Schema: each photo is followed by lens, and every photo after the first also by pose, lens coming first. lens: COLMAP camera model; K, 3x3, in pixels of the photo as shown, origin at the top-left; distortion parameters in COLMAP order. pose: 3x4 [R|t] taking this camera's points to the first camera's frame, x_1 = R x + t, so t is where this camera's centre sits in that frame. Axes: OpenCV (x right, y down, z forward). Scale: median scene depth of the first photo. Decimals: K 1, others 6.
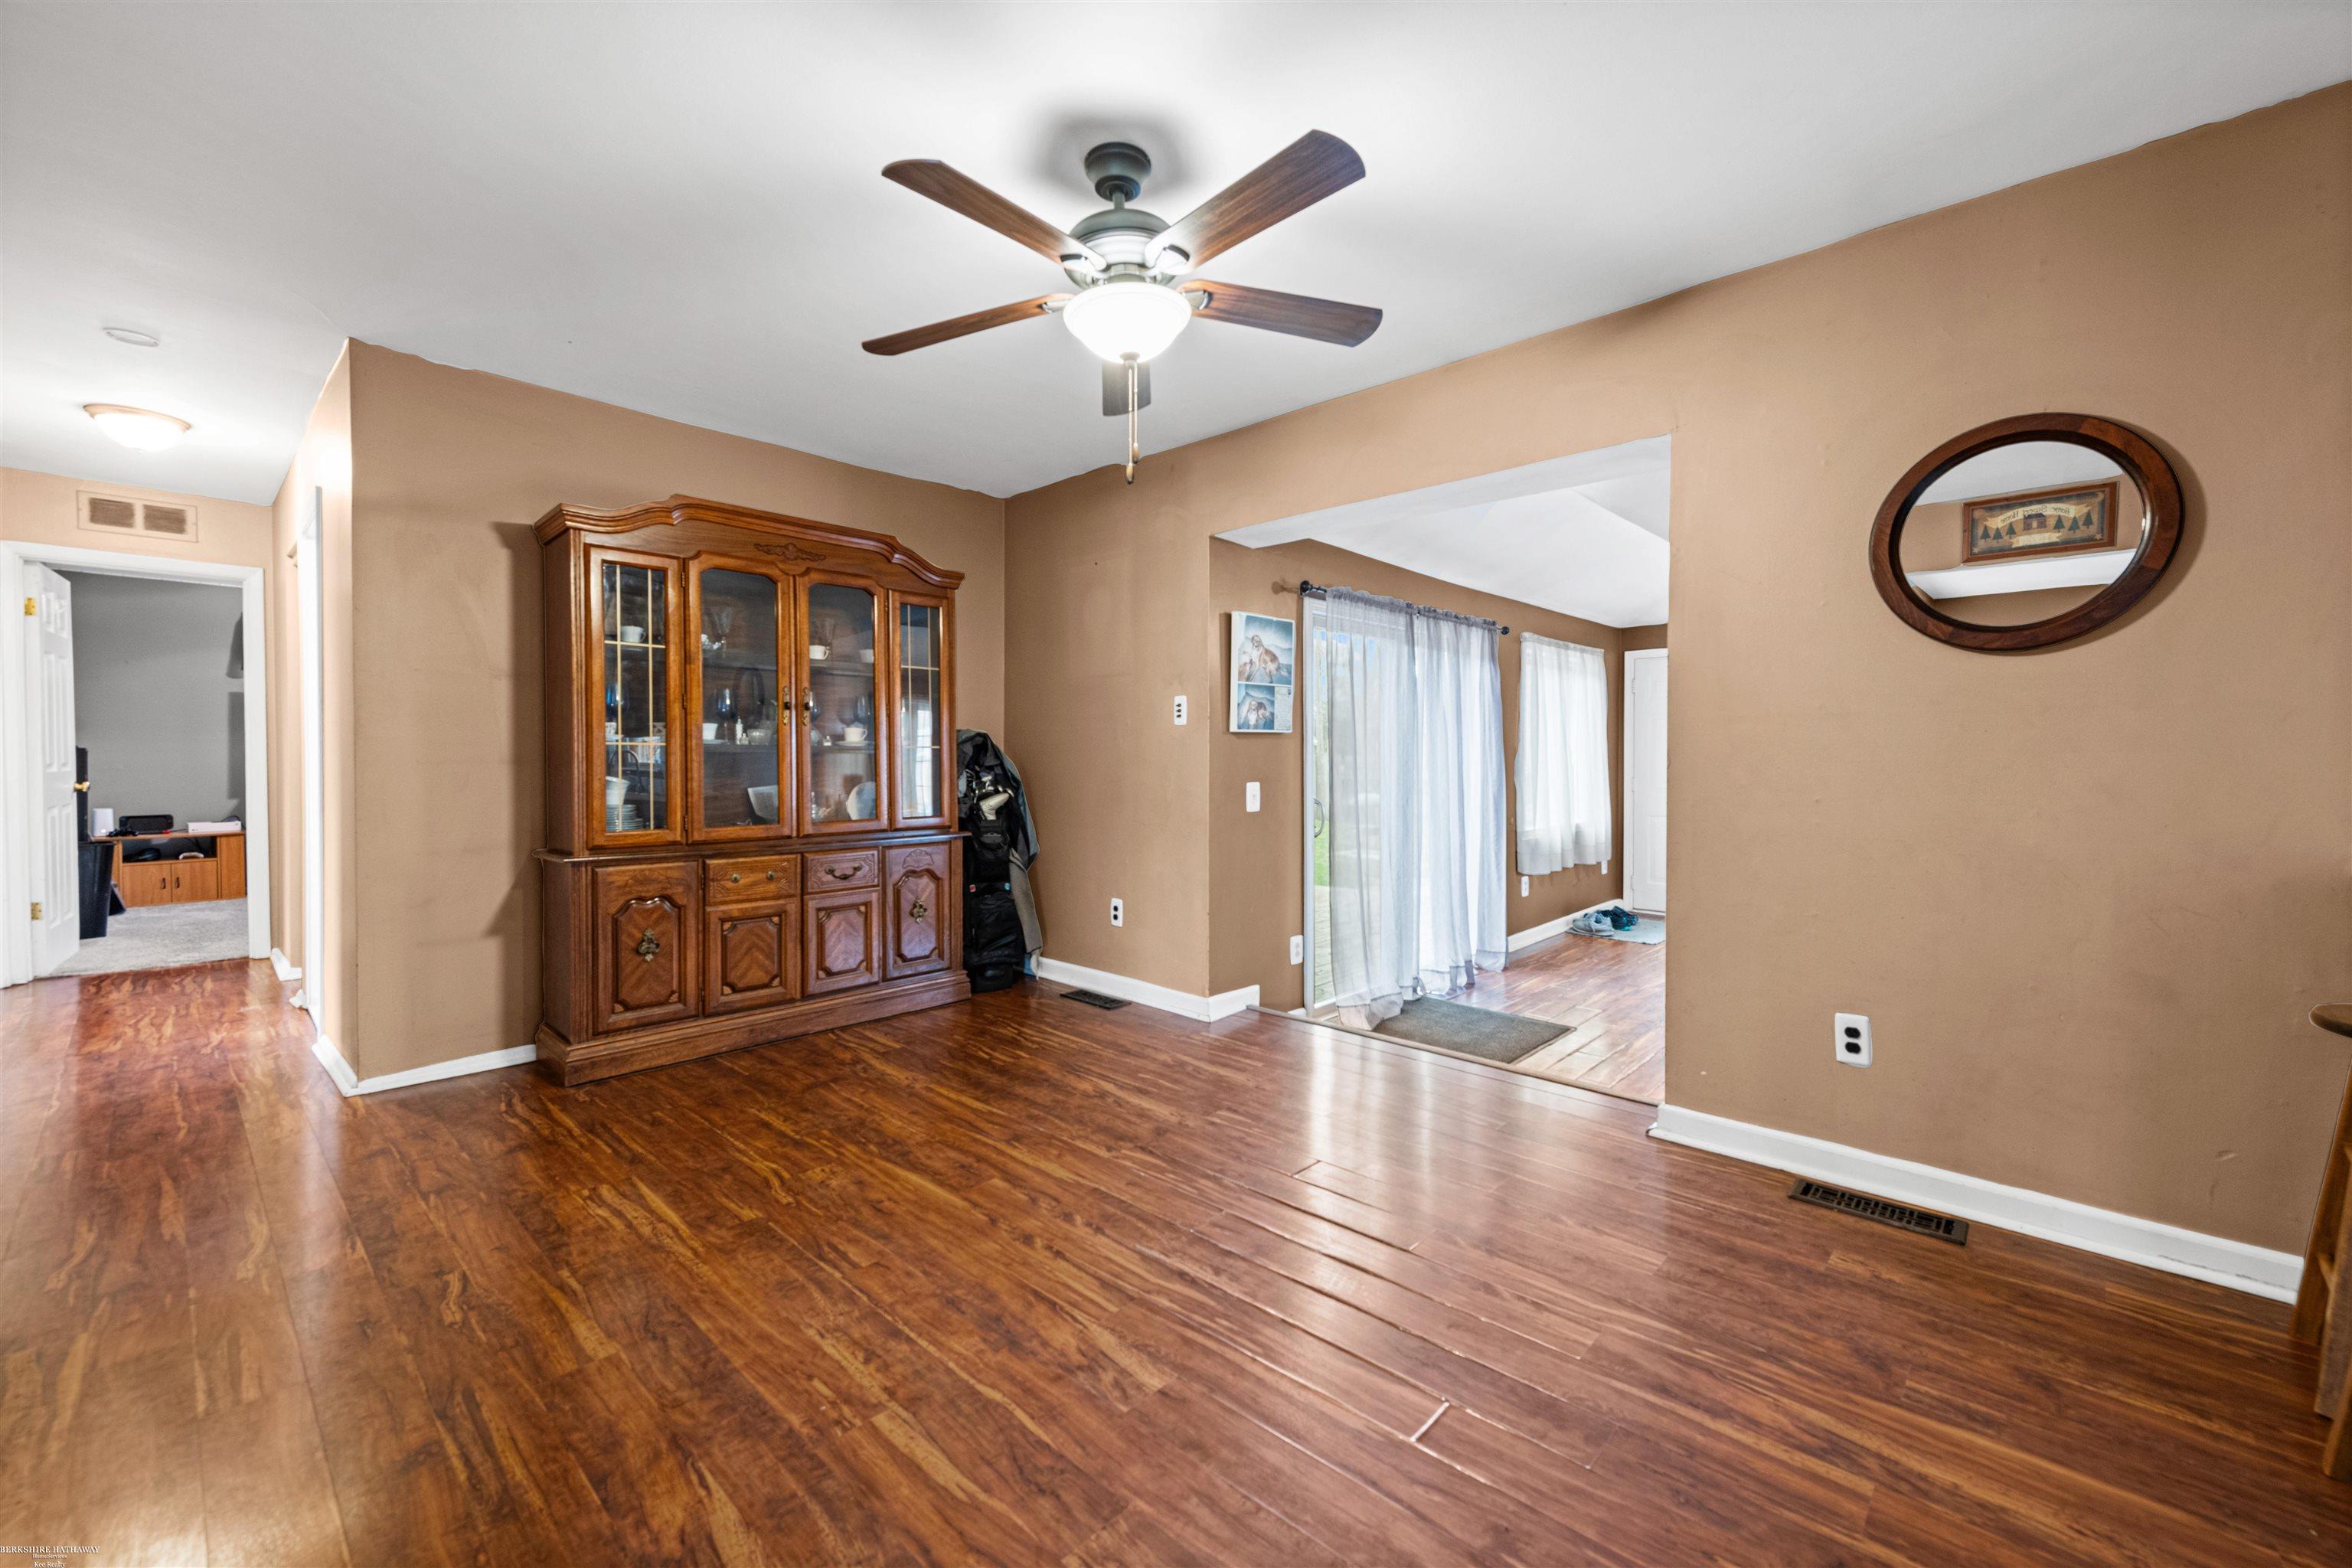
lens RADIAL K [[944.7, 0, 1173.1], [0, 944.7, 772.3], [0, 0, 1]] dist [0.011793, -0.001626]
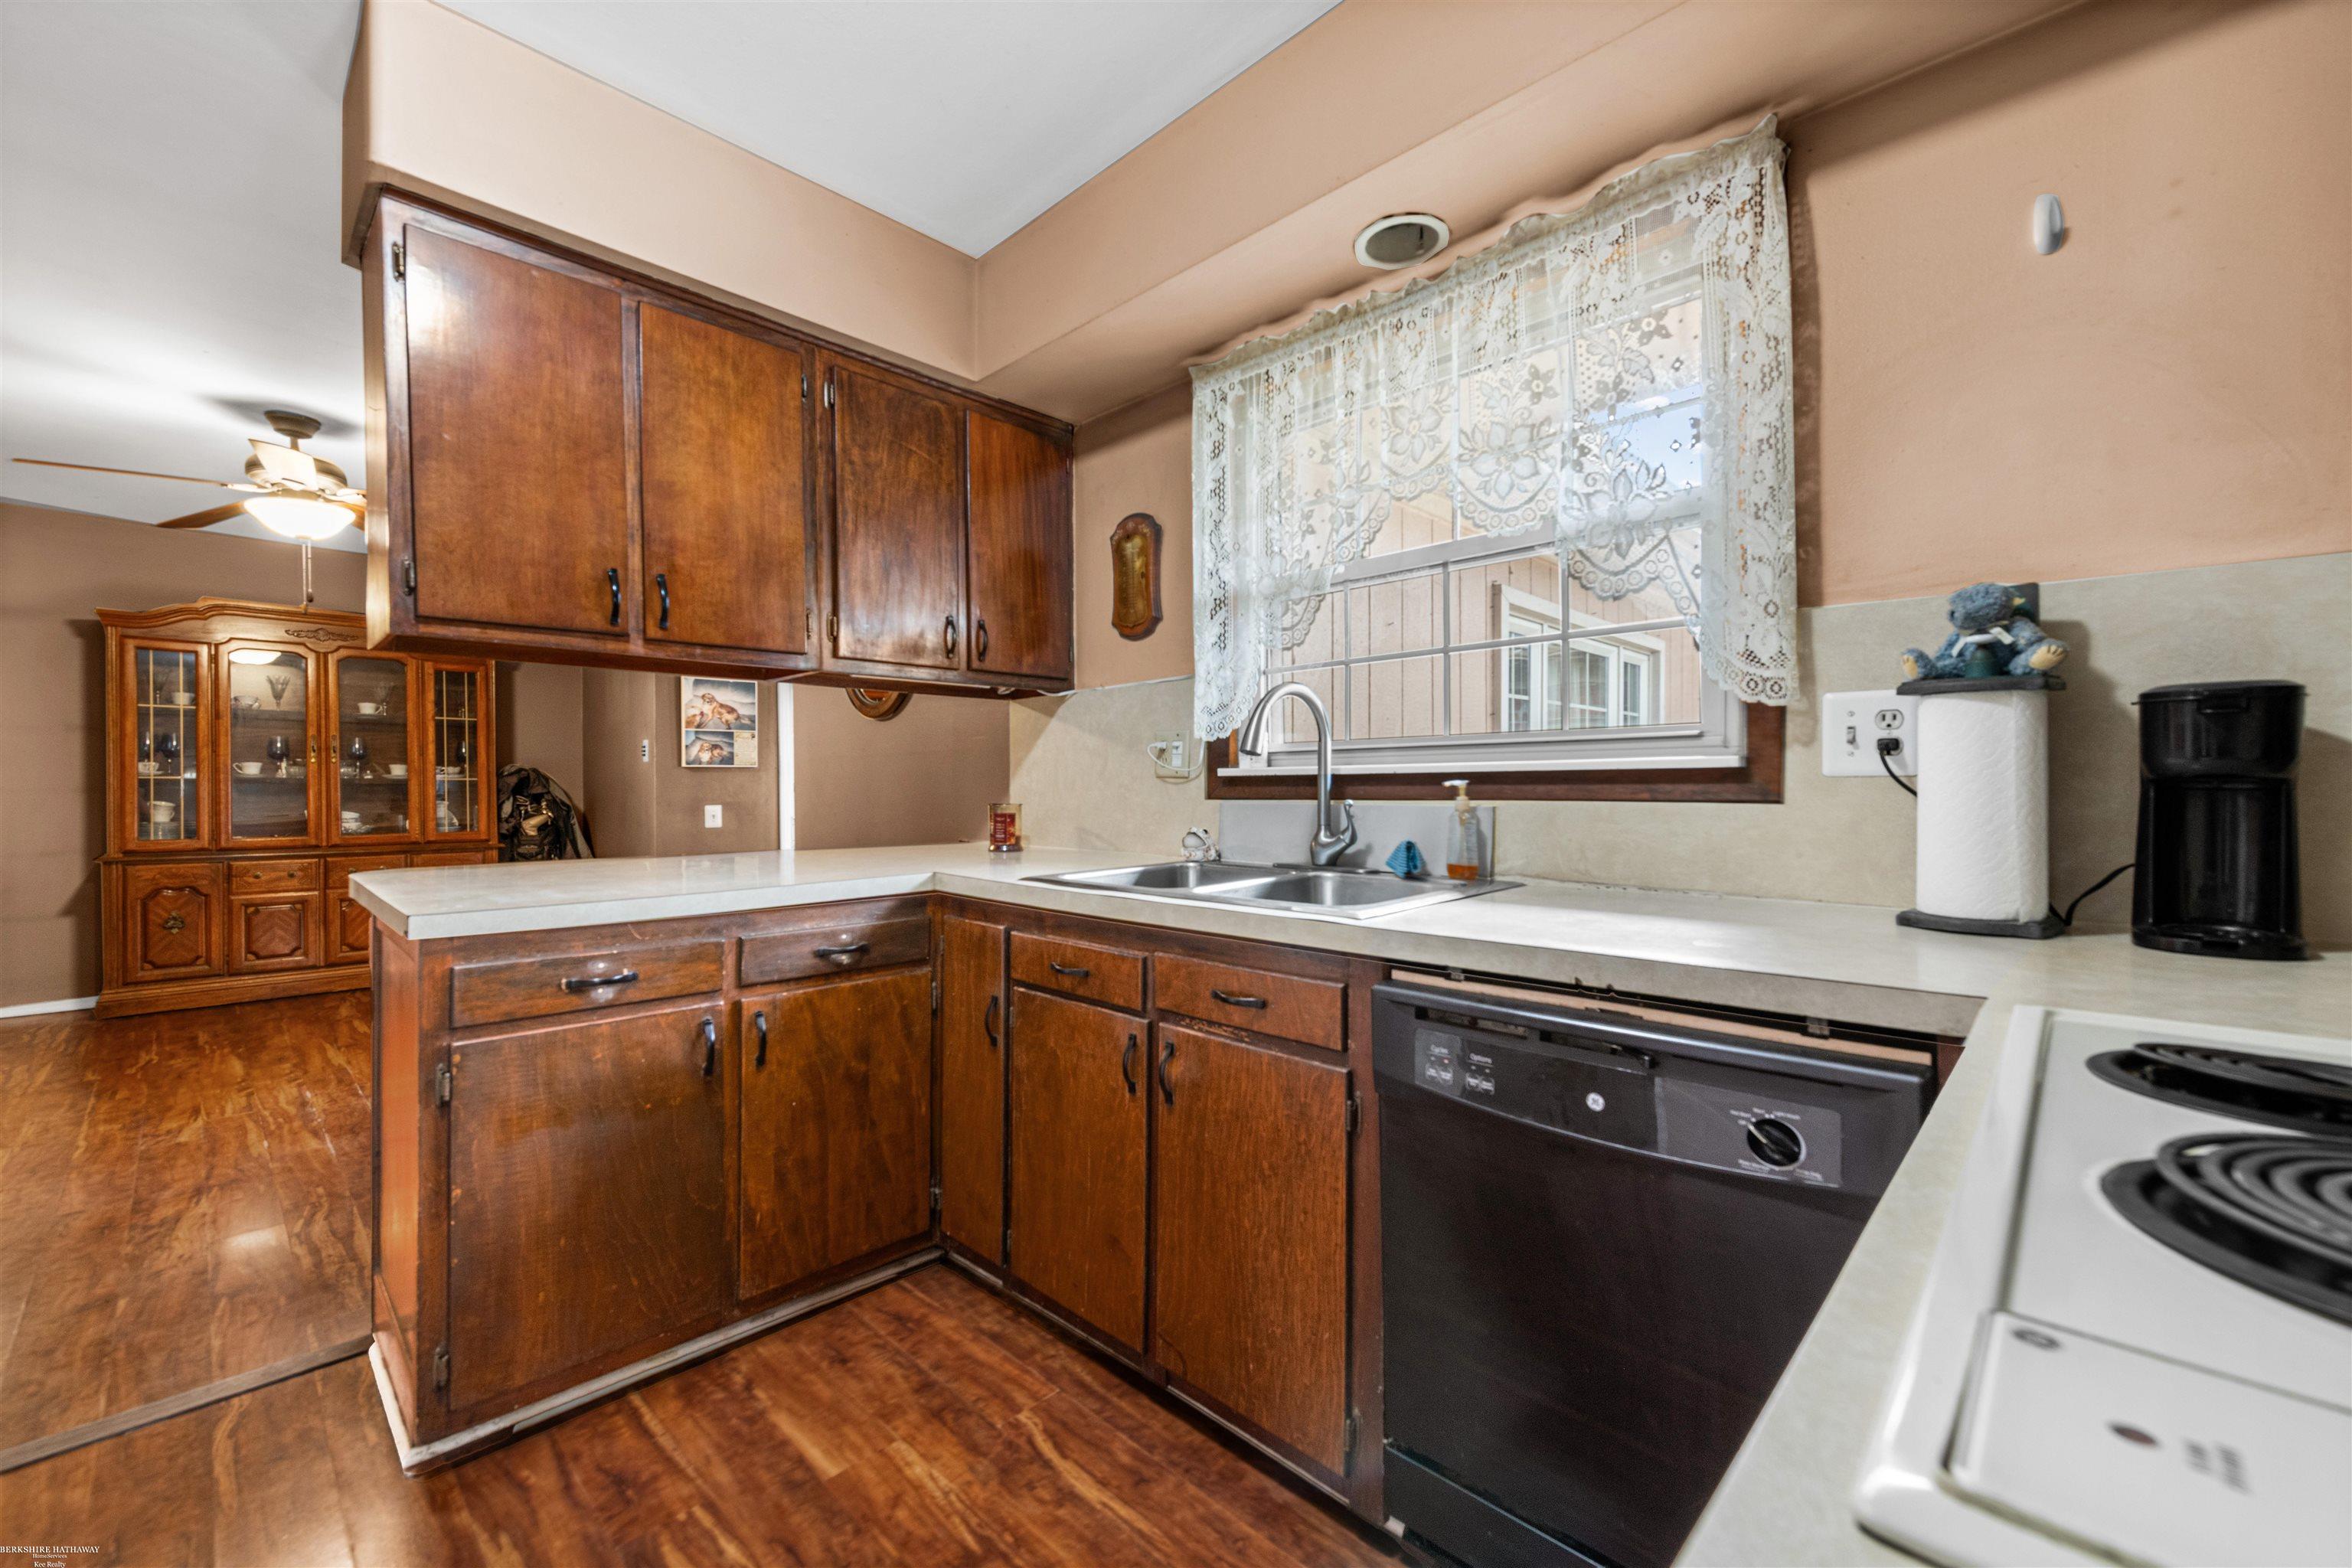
lens RADIAL K [[944.7, 0, 1178.4], [0, 944.7, 795.9], [0, 0, 1]] dist [0.011793, -0.001626]
pose [[0.999900, -0.002083, -0.013984, 0.861935], [0.001991, 0.999976, -0.006592, 0.008629], [0.013997, 0.006563, 0.999880, -0.350575]]
